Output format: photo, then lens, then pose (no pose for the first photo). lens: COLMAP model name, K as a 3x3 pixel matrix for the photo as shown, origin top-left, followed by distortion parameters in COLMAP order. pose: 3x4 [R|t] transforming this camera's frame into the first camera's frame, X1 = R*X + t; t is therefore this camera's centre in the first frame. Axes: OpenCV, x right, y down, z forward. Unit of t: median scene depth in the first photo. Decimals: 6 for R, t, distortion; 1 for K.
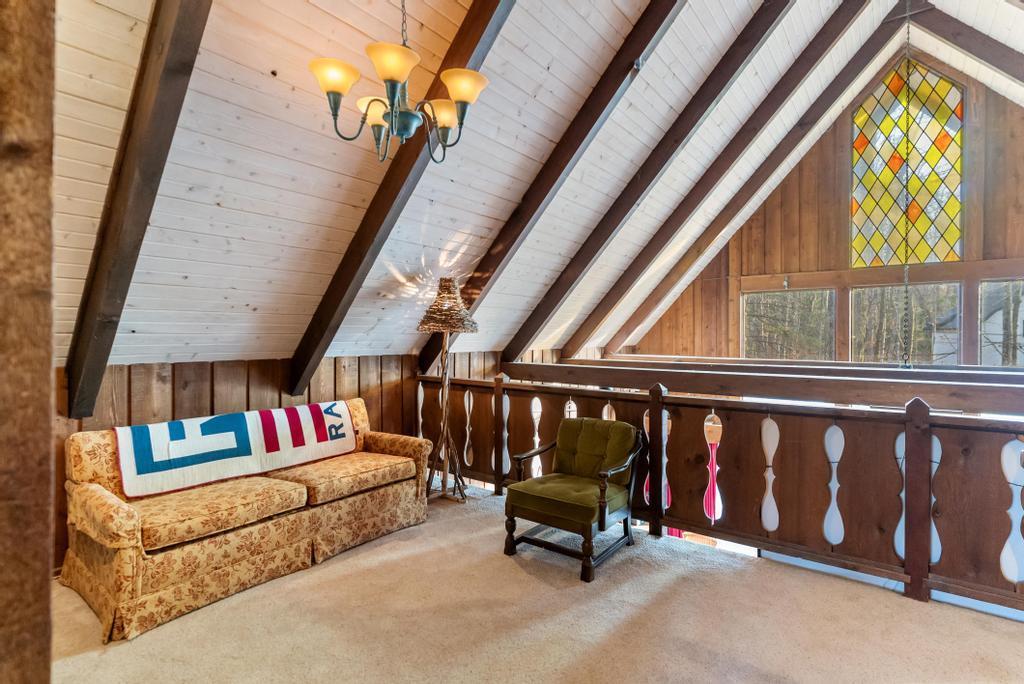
lens RADIAL K [[493.1, 0, 509.9], [0, 493.1, 338.7], [0, 0, 1]] dist [-0.000039, 0.001018]
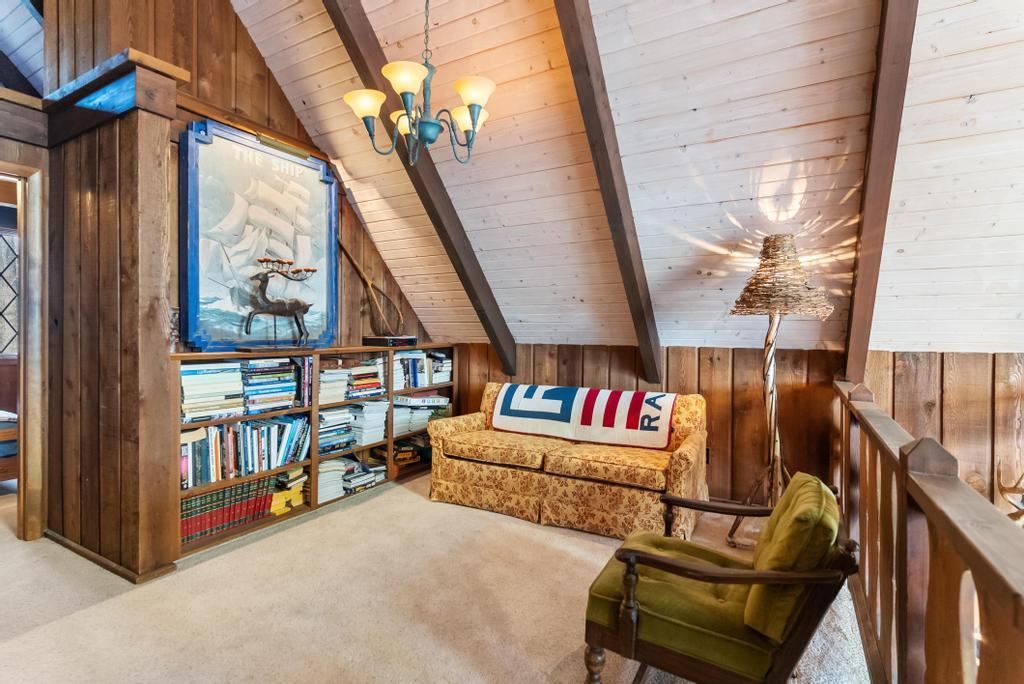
lens RADIAL K [[493.1, 0, 508.7], [0, 493.1, 336.4], [0, 0, 1]] dist [-0.000039, 0.001018]
pose [[0.143561, 0.008841, -0.989602, 0.641205], [-0.011905, 0.999903, 0.007206, 0.019706], [0.989570, 0.010747, 0.143652, 0.687737]]
